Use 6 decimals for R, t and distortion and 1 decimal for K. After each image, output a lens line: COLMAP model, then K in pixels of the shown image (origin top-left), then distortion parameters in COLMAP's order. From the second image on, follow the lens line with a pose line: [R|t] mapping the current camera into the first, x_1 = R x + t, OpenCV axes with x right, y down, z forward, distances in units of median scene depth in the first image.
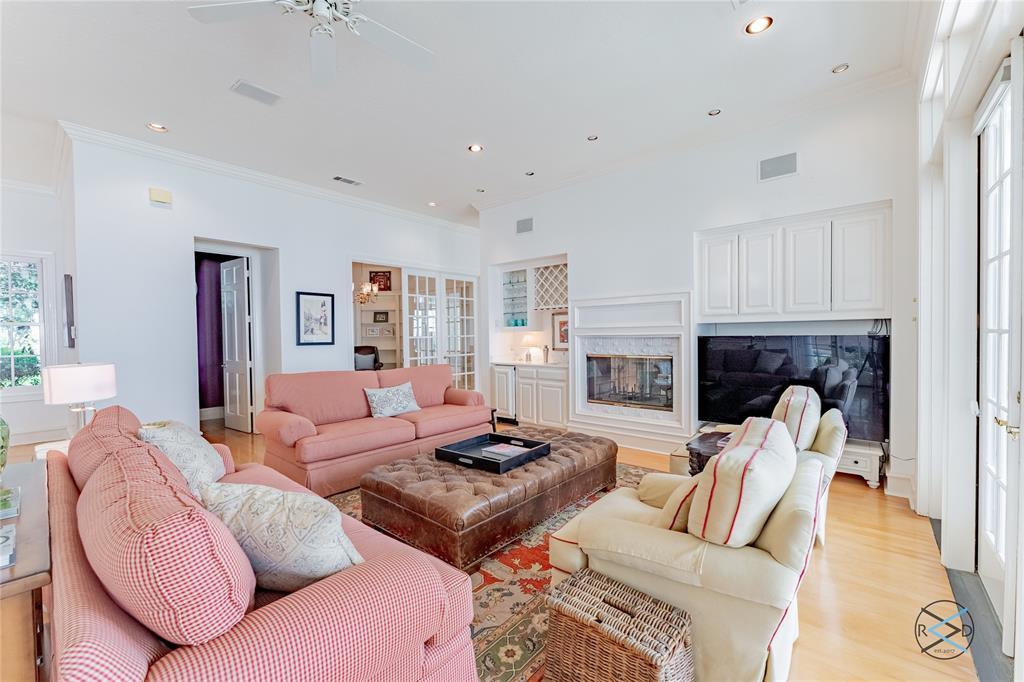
lens RADIAL K [[412.3, 0, 502.5], [0, 412.3, 338.4], [0, 0, 1]] dist [0.003317, 0.000404]
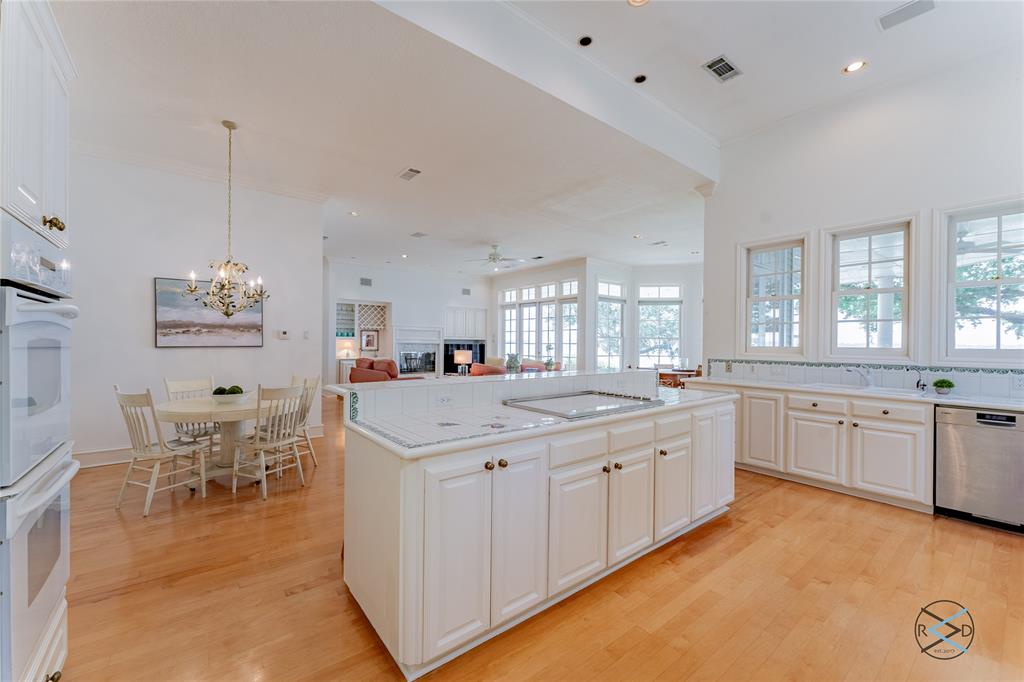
lens RADIAL K [[412.3, 0, 507.5], [0, 412.3, 345.0], [0, 0, 1]] dist [0.003317, 0.000404]
pose [[0.183519, 0.007922, 0.982984, -1.685637], [-0.002920, 0.999968, -0.007514, 0.017365], [-0.983012, -0.001491, 0.183536, 0.054527]]
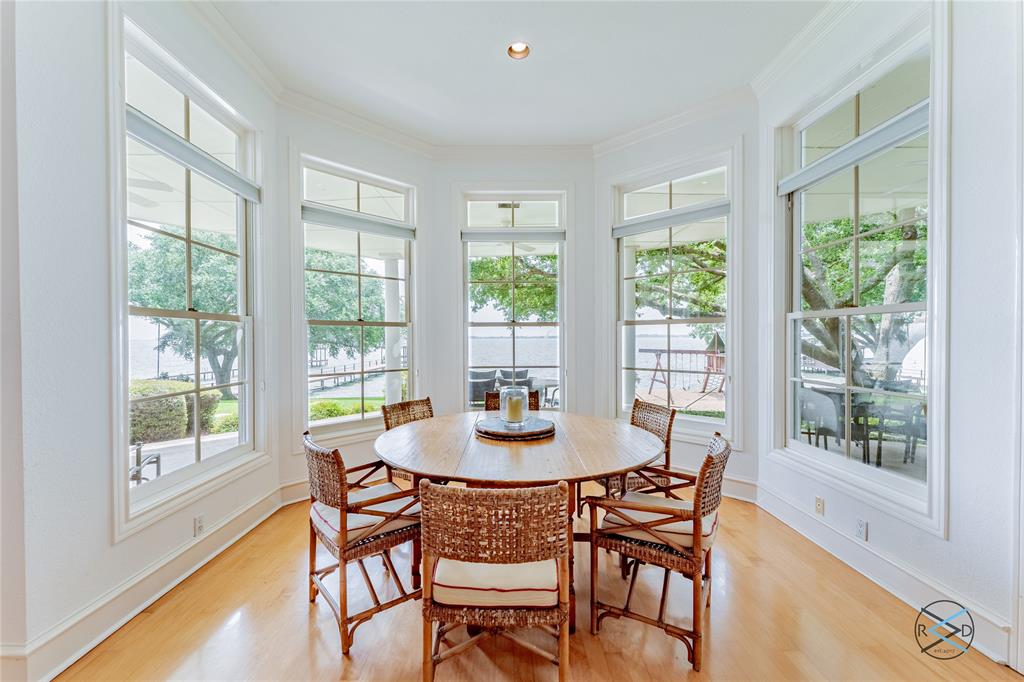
lens RADIAL K [[412.3, 0, 510.5], [0, 412.3, 341.2], [0, 0, 1]] dist [0.003317, 0.000404]
pose [[-0.667369, 0.005594, 0.744706, -0.305675], [0.017140, 0.999822, 0.007849, -0.000339], [-0.744530, 0.018002, -0.667347, -0.010326]]
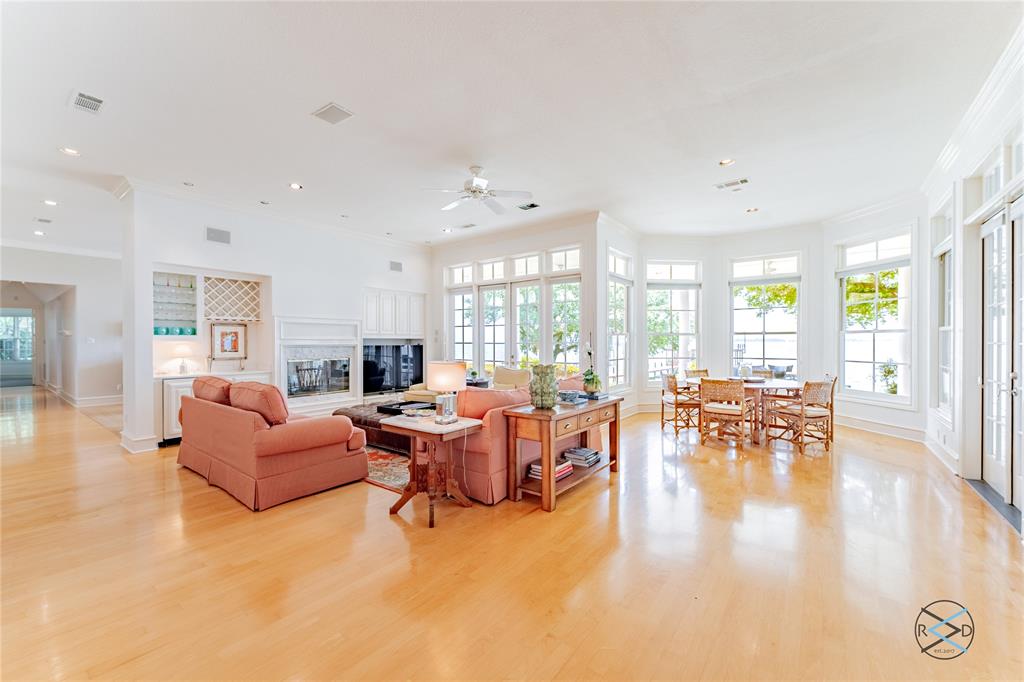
lens RADIAL K [[412.3, 0, 506.6], [0, 412.3, 343.8], [0, 0, 1]] dist [0.003317, 0.000404]
pose [[-0.058086, 0.006358, 0.998291, -1.028961], [0.011922, 0.999913, -0.005675, 0.003679], [-0.998240, 0.011572, -0.058156, 0.377470]]
